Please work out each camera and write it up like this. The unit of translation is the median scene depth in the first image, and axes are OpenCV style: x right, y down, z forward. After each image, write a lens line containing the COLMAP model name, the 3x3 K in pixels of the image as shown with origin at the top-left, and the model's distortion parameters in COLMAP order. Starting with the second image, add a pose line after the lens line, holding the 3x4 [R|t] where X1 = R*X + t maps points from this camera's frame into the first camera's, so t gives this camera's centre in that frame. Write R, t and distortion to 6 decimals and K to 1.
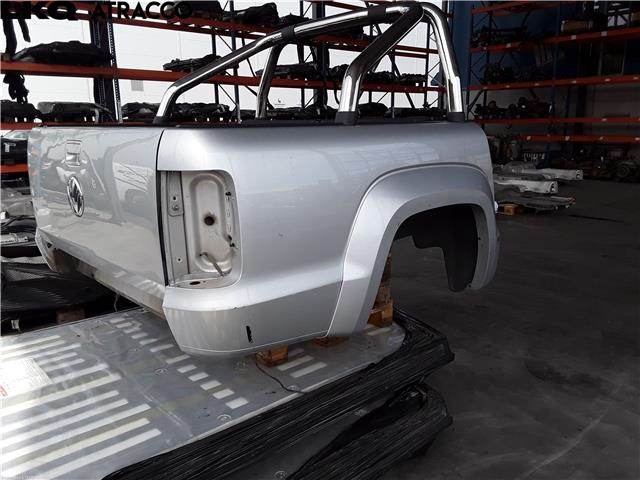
lens RADIAL K [[521.7, 0, 320.8], [0, 521.7, 241.0], [0, 0, 1]] dist [0.016452, -0.017879]
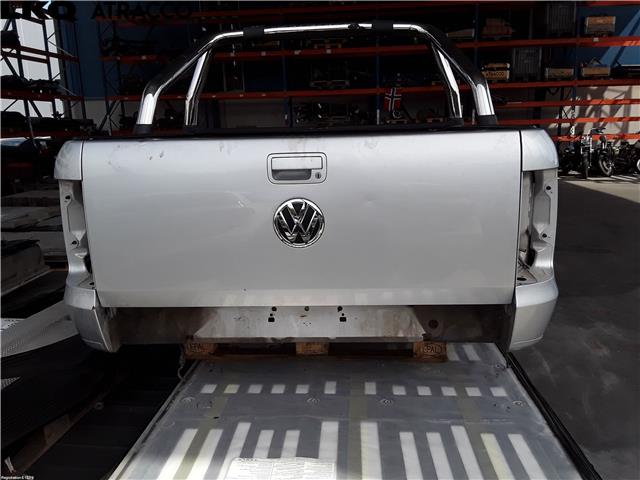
lens RADIAL K [[521.7, 0, 320.0], [0, 521.7, 240.1], [0, 0, 1]] dist [0.016452, -0.017879]
pose [[0.710927, -0.149991, 0.687084, -0.147478], [0.166123, 0.985160, 0.043173, -0.012706], [-0.683363, 0.083448, 0.725294, 0.062214]]
